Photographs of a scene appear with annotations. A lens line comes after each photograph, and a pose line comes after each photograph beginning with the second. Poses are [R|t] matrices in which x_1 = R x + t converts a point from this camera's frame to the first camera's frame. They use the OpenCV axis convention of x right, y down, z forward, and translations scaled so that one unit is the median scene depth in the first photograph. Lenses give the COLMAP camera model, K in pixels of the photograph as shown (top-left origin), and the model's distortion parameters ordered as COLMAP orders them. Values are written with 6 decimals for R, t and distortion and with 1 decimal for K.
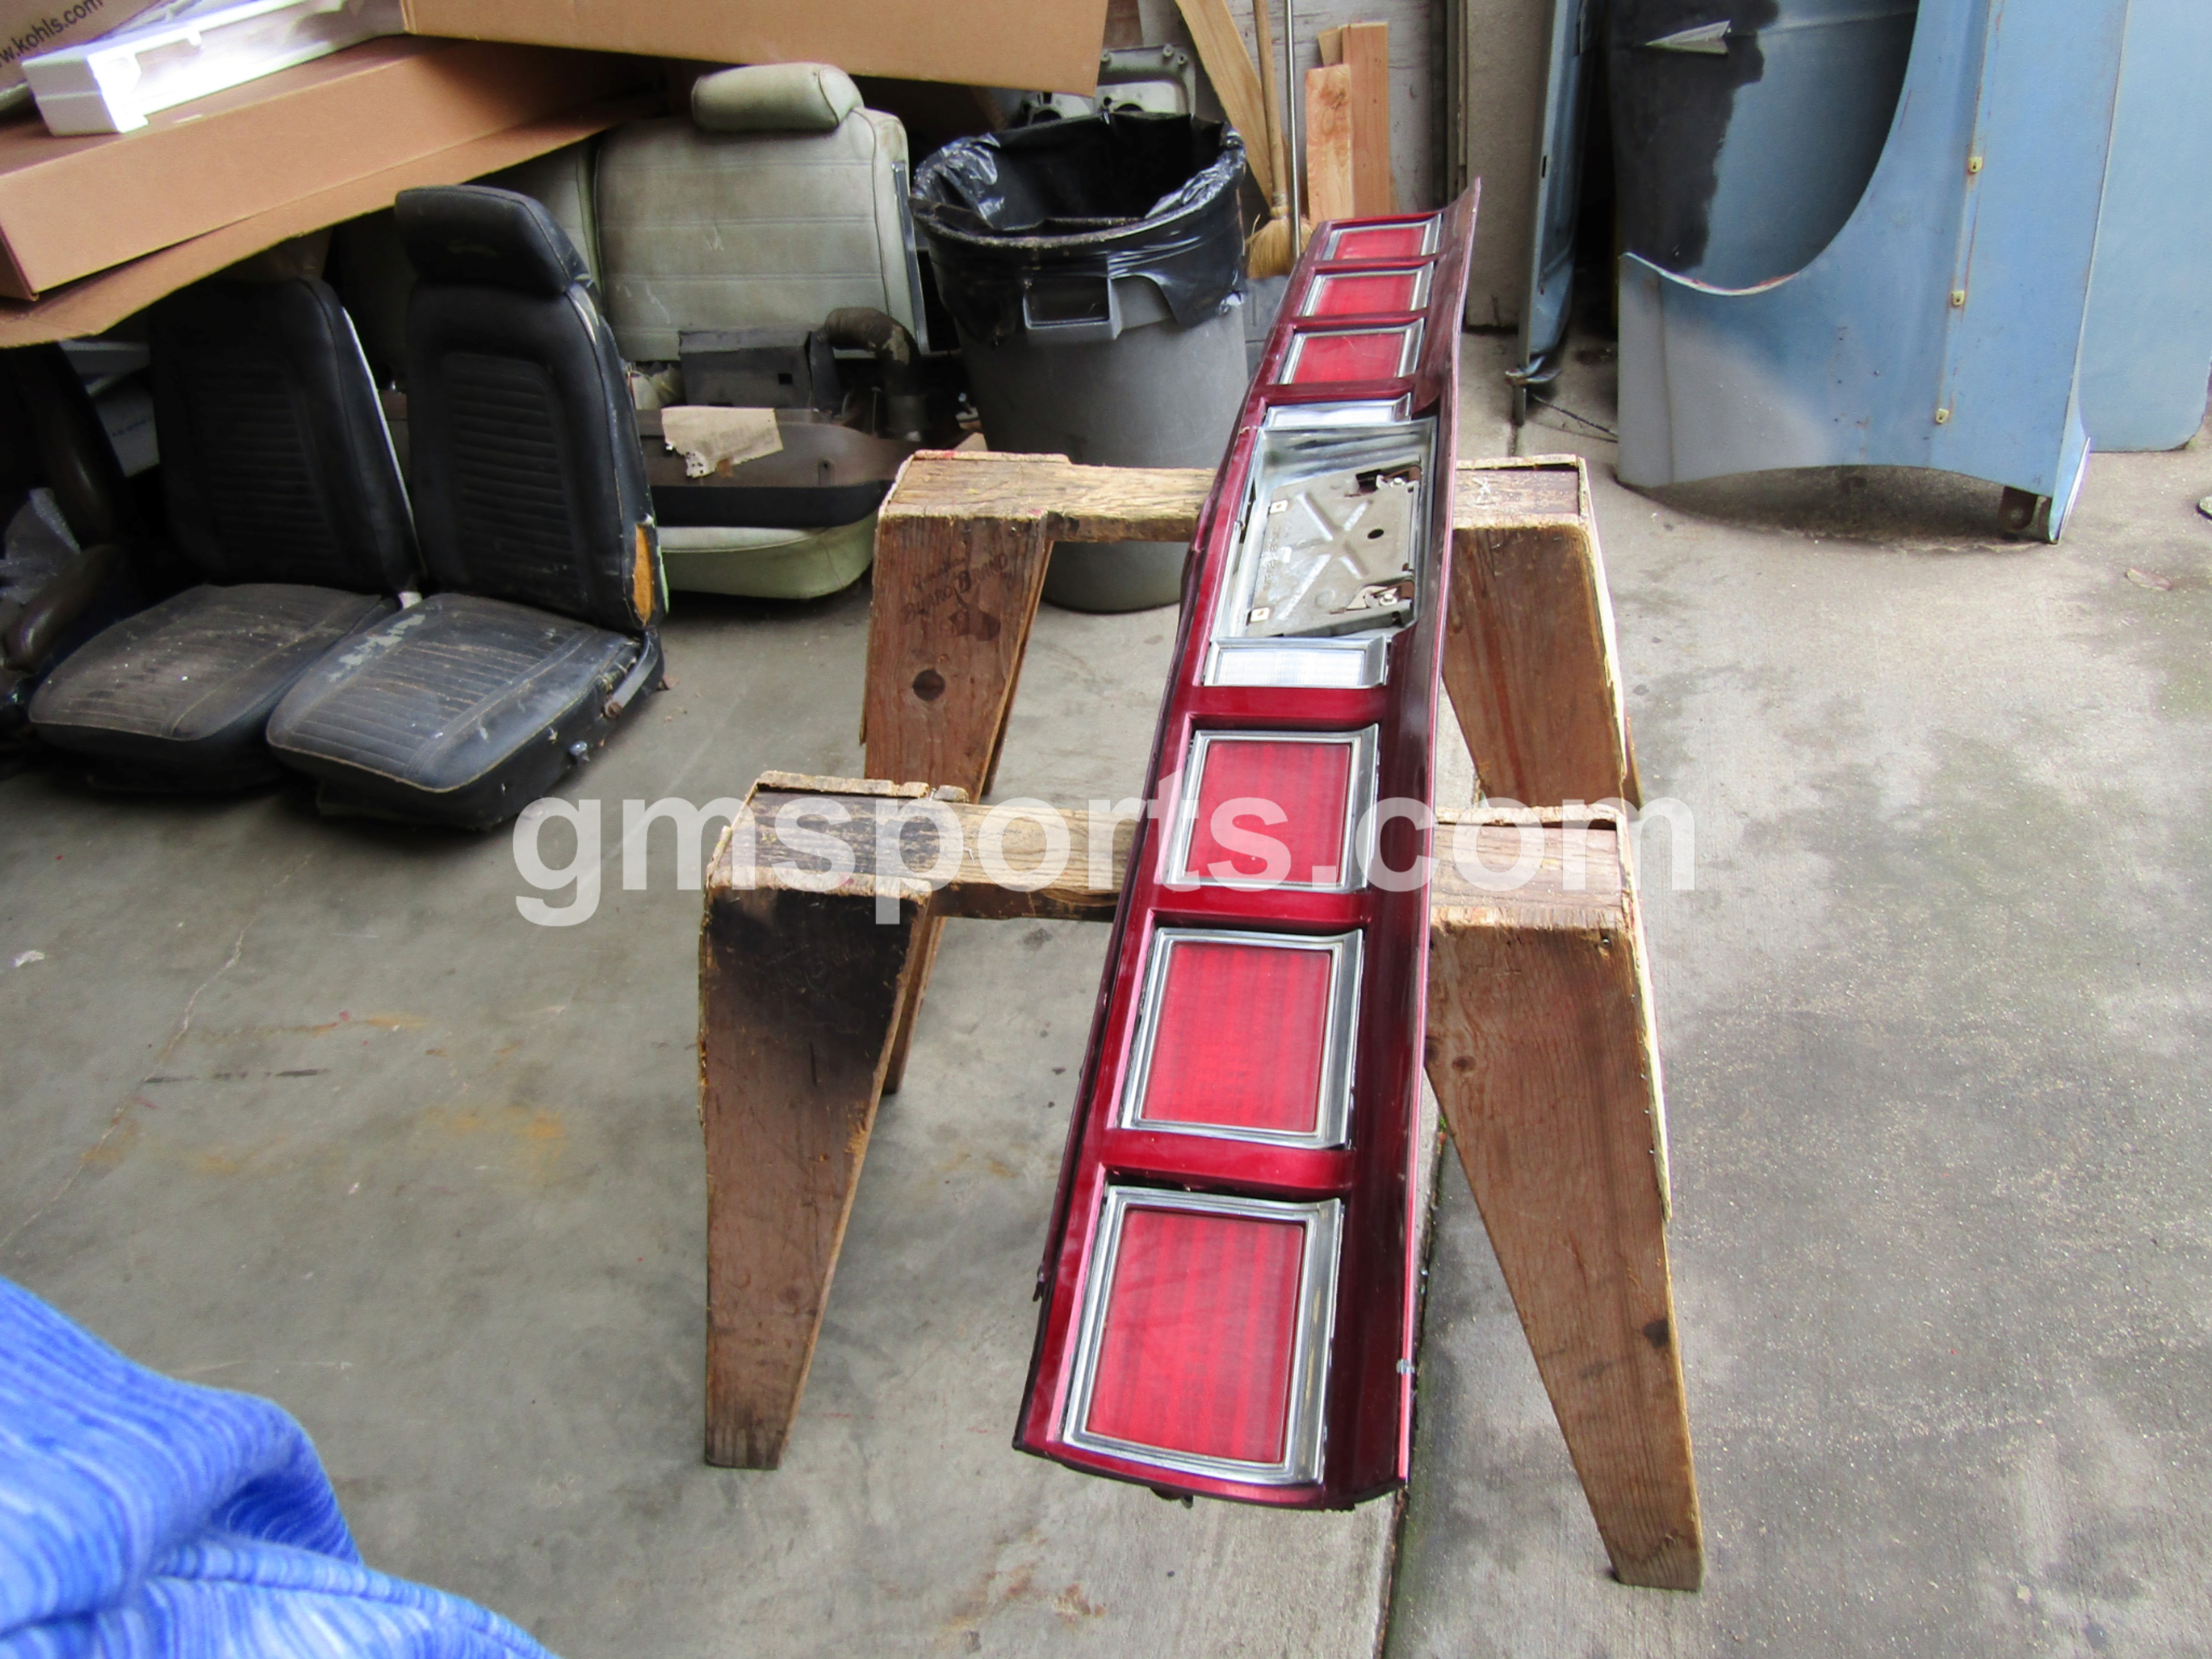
lens RADIAL K [[1545.4, 0, 1097.3], [0, 1545.4, 828.2], [0, 0, 1]] dist [-0.022589, 0.004235]
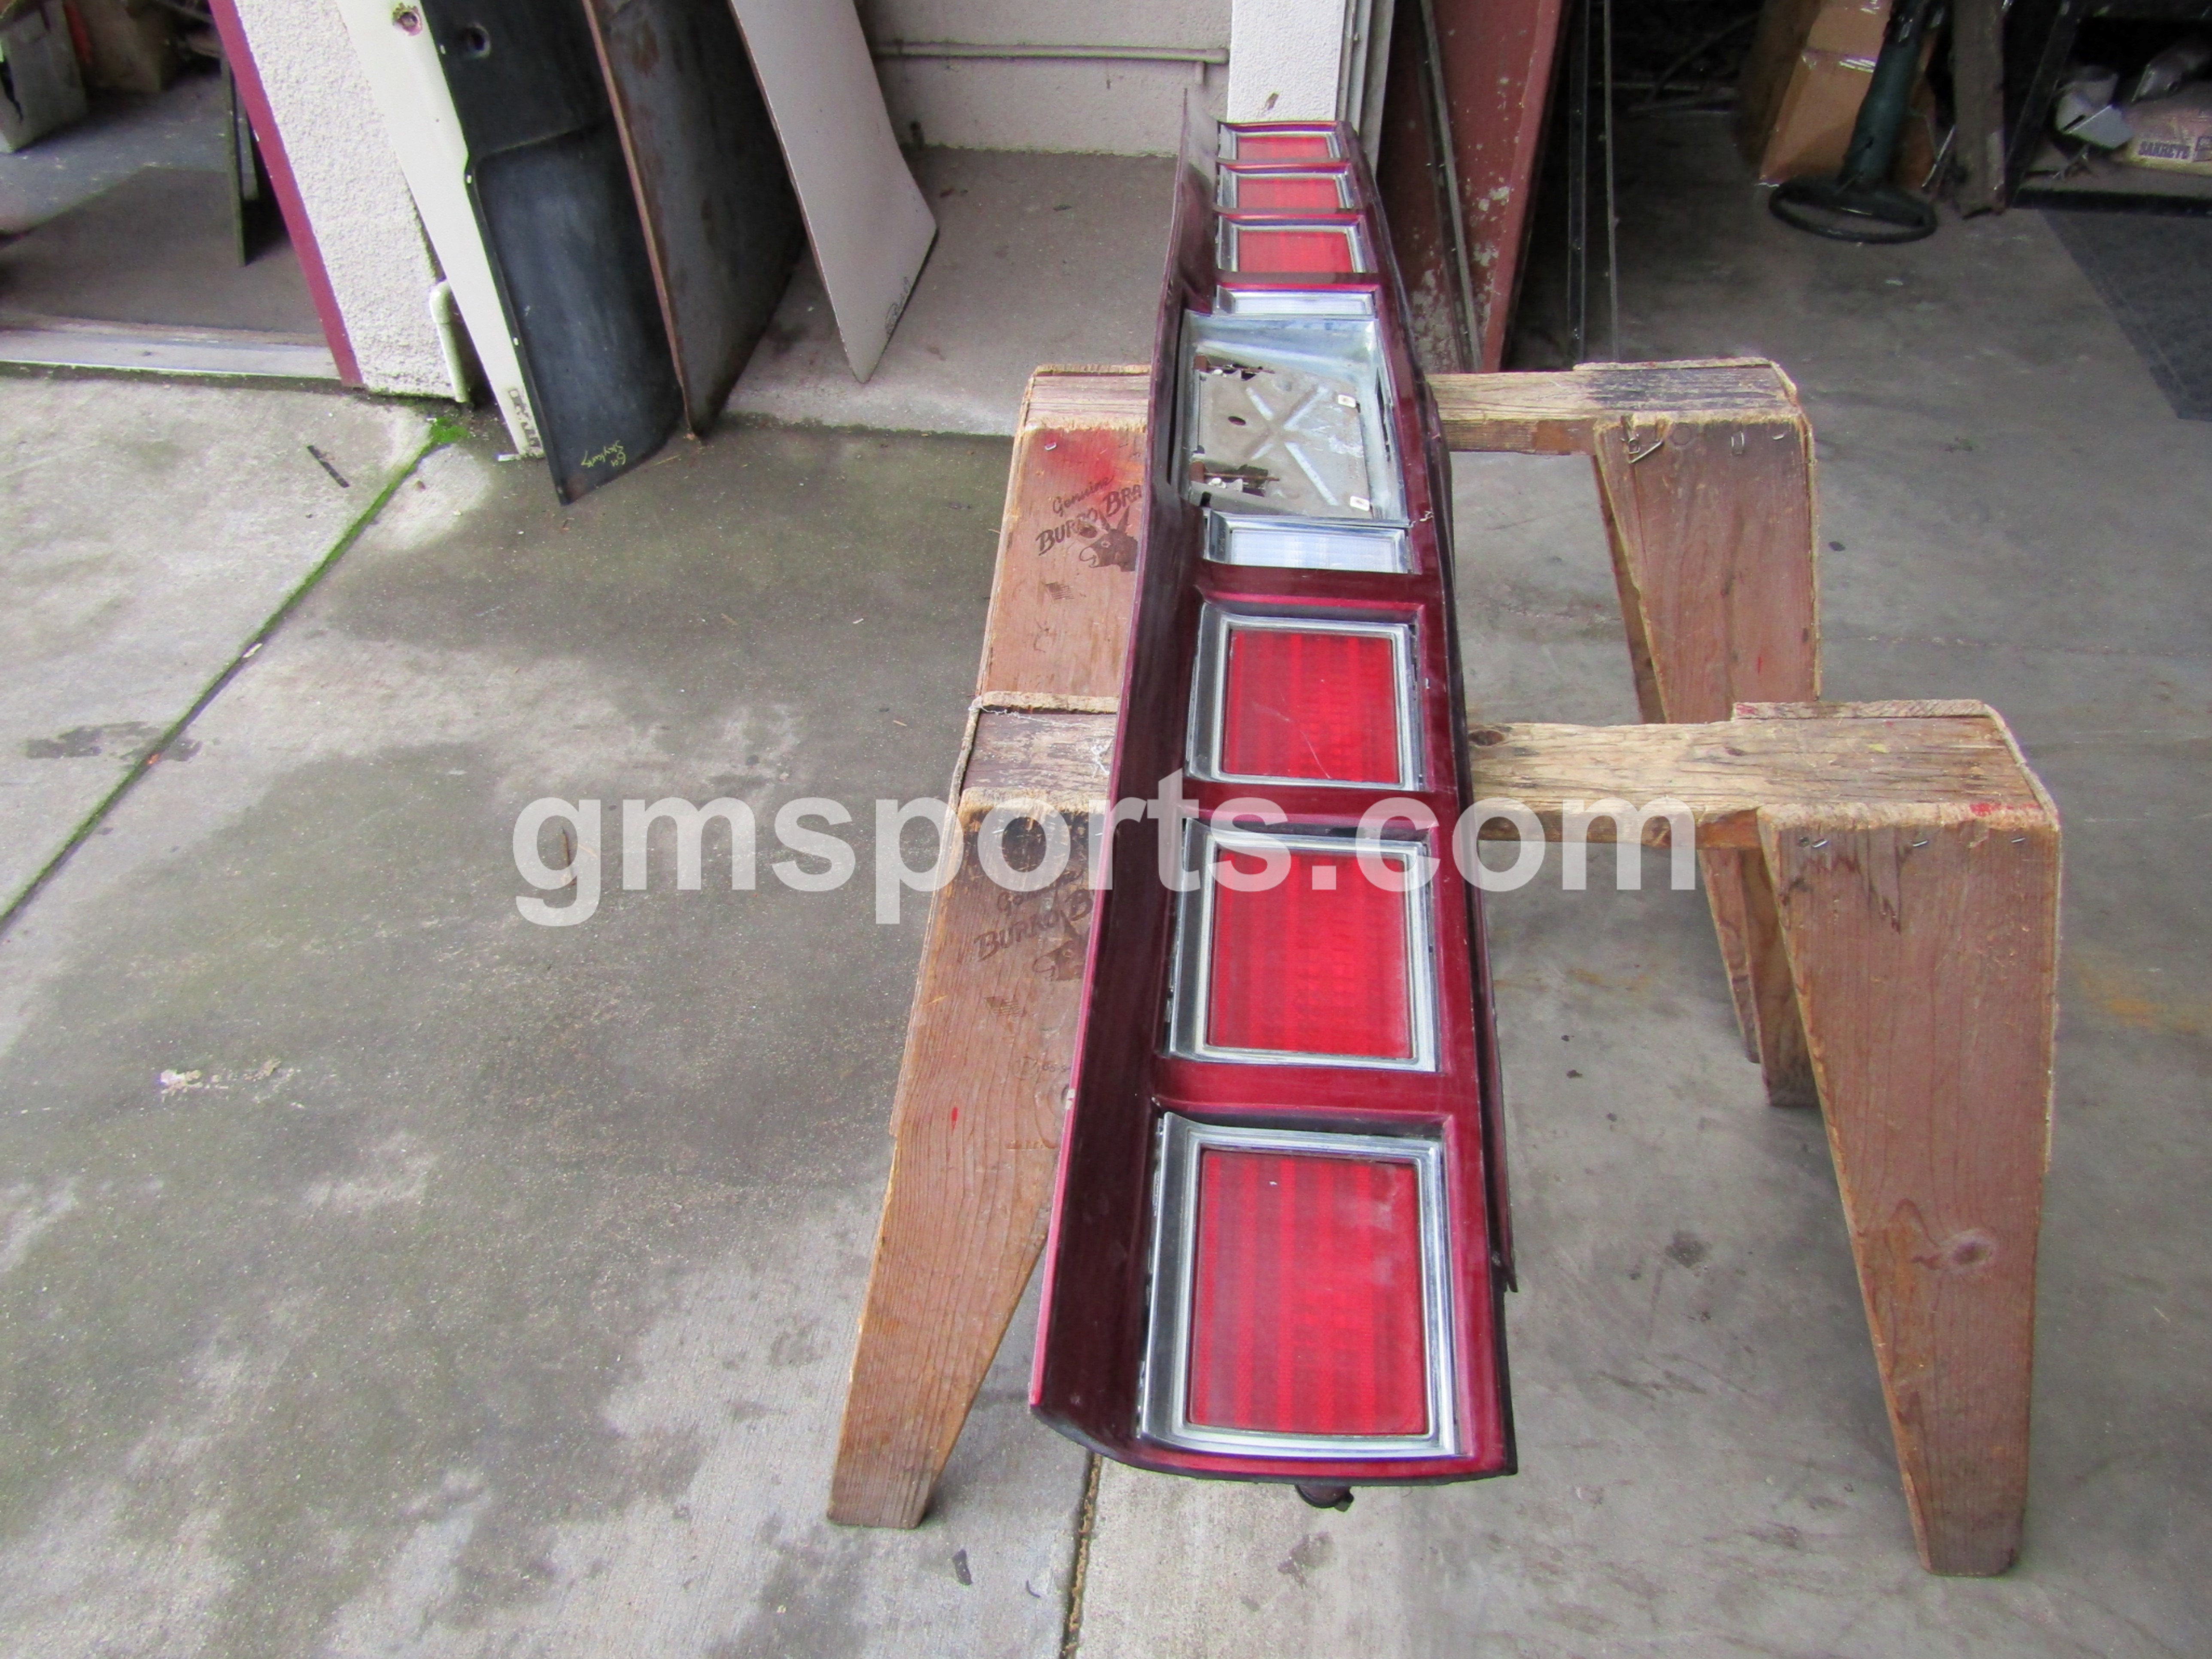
lens RADIAL K [[1589.0, 0, 1106.0], [0, 1589.0, 829.5], [0, 0, 1]] dist [-0.007315, 0.000352]
pose [[-0.981115, 0.193263, 0.007984, 0.173967], [0.027555, 0.098794, 0.994726, -0.658894], [0.191455, 0.976161, -0.102253, 0.779574]]
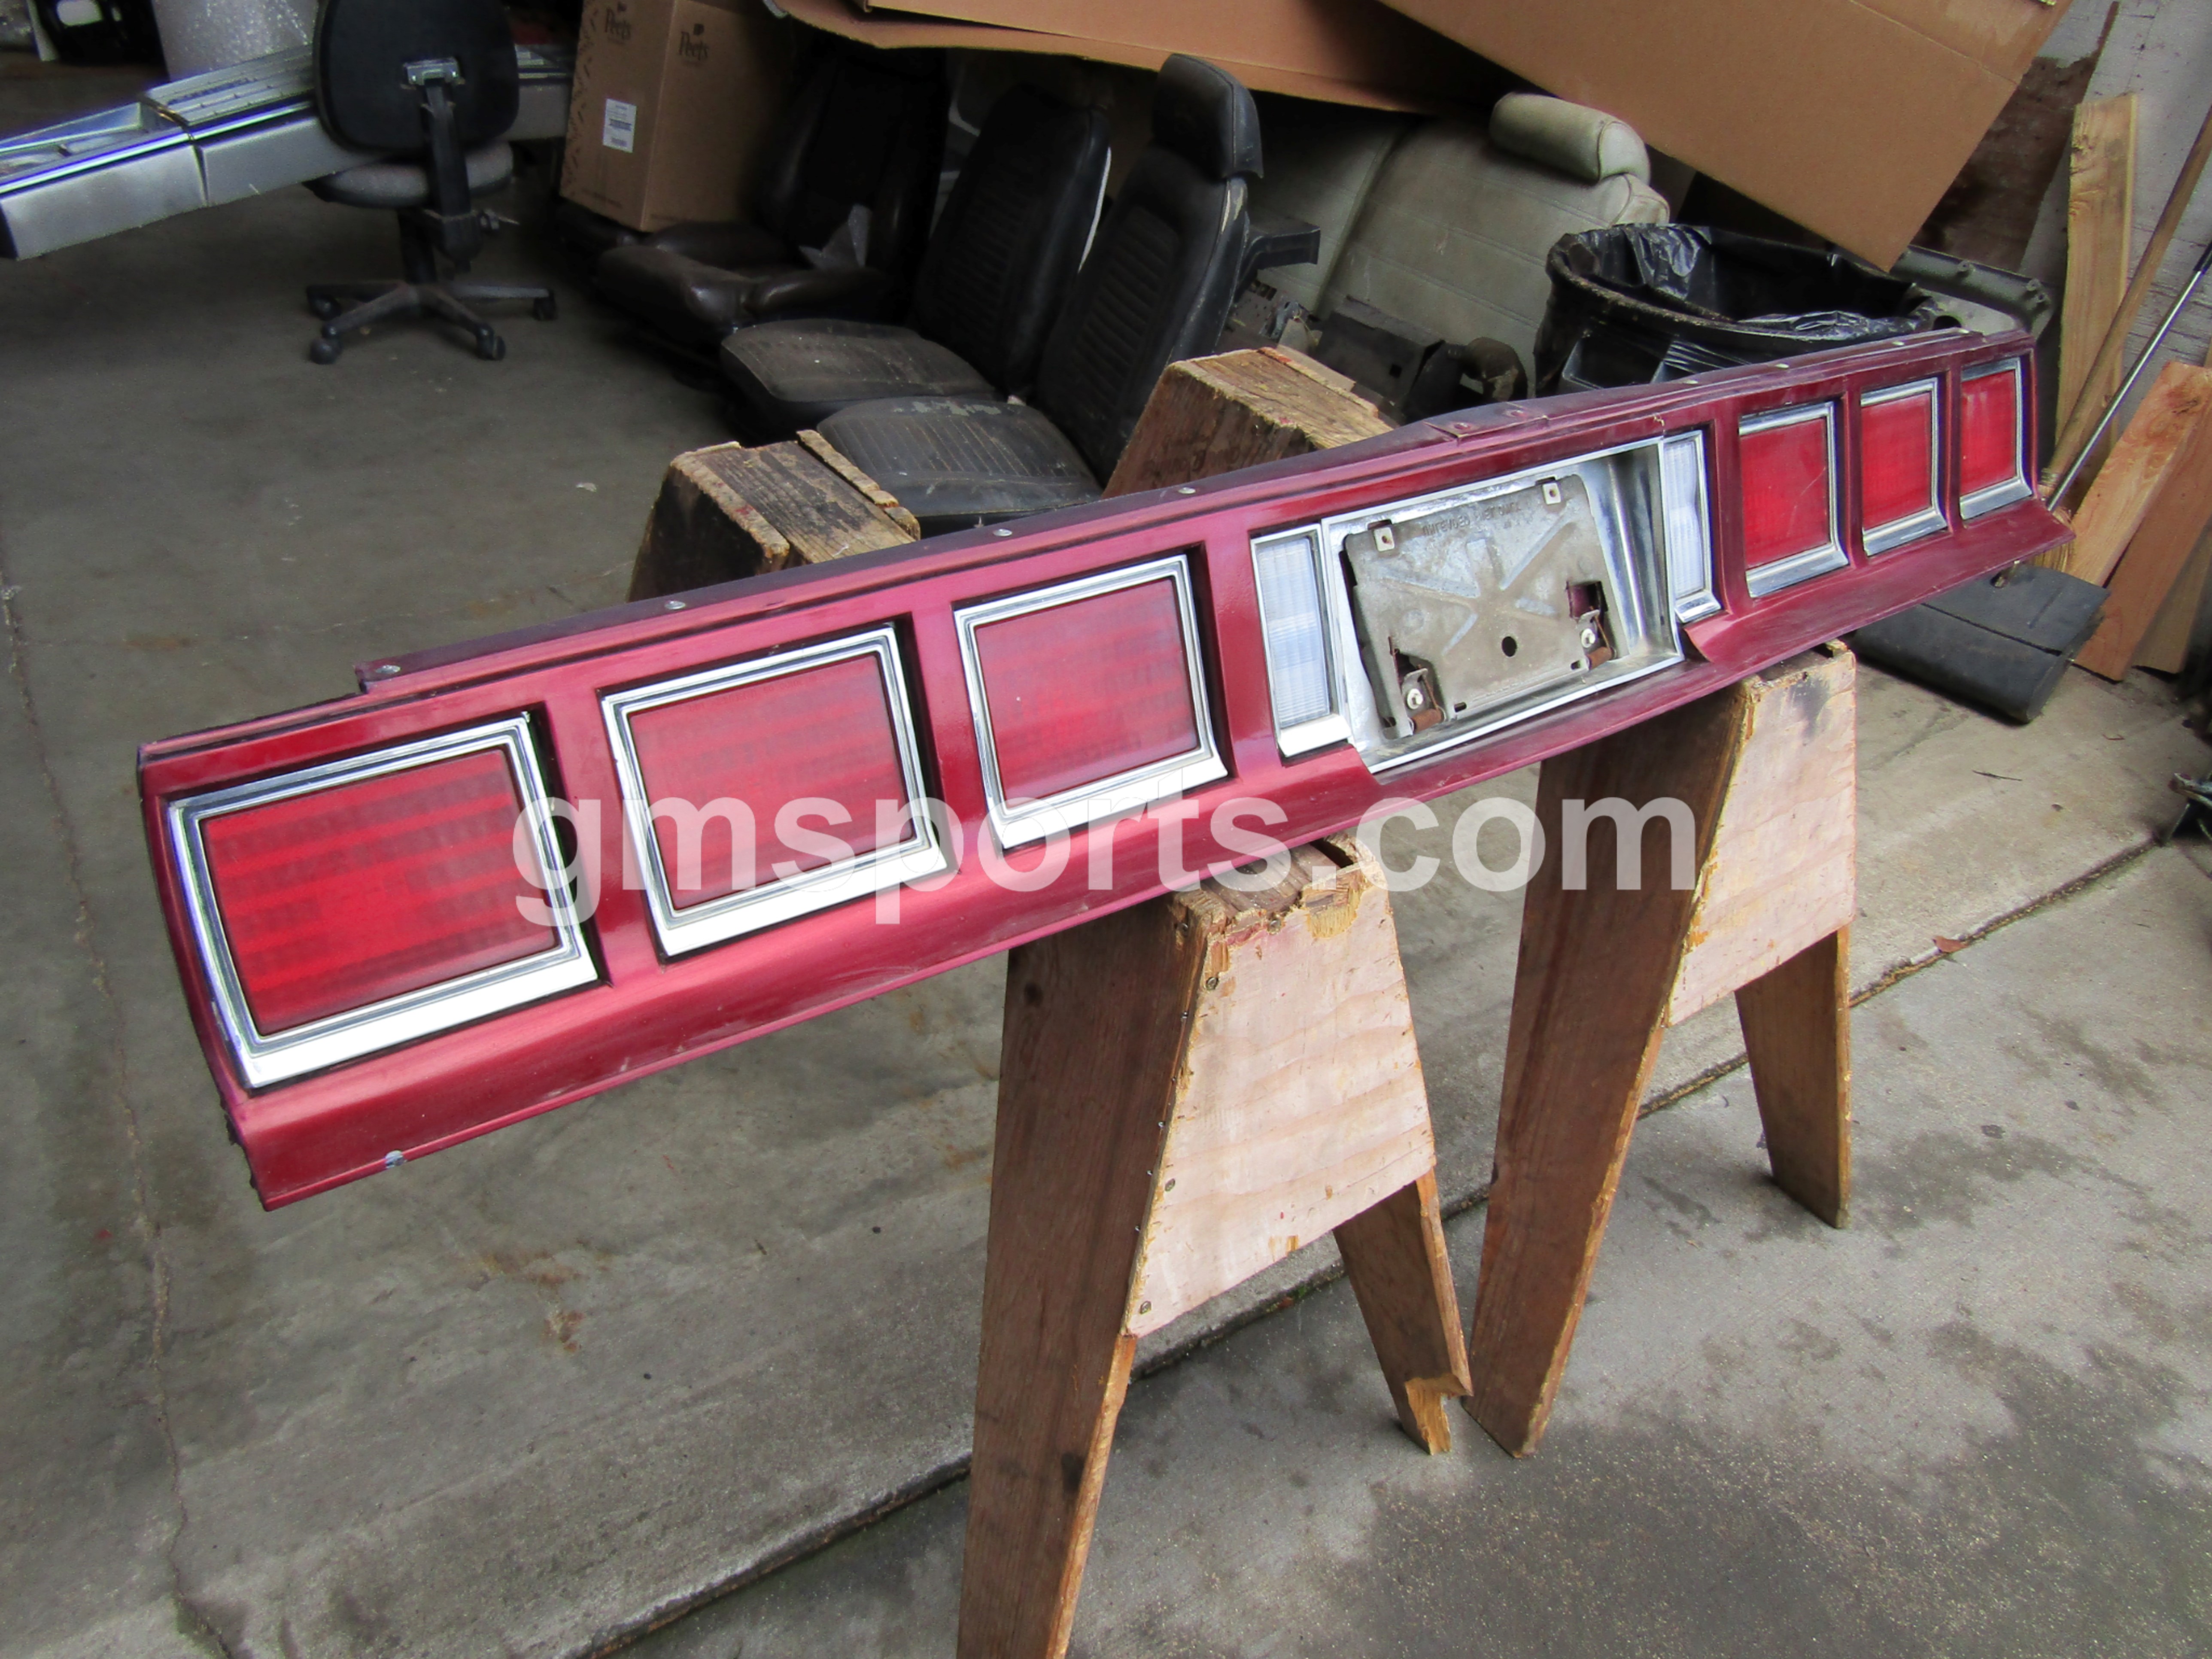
lens RADIAL K [[1553.7, 0, 1106.5], [0, 1553.7, 834.3], [0, 0, 1]] dist [-0.016230, 0.002615]
pose [[0.714643, 0.540661, -0.443815, 0.314574], [-0.584280, 0.810235, 0.046215, 0.010993], [0.384581, 0.226285, 0.894926, 0.132196]]
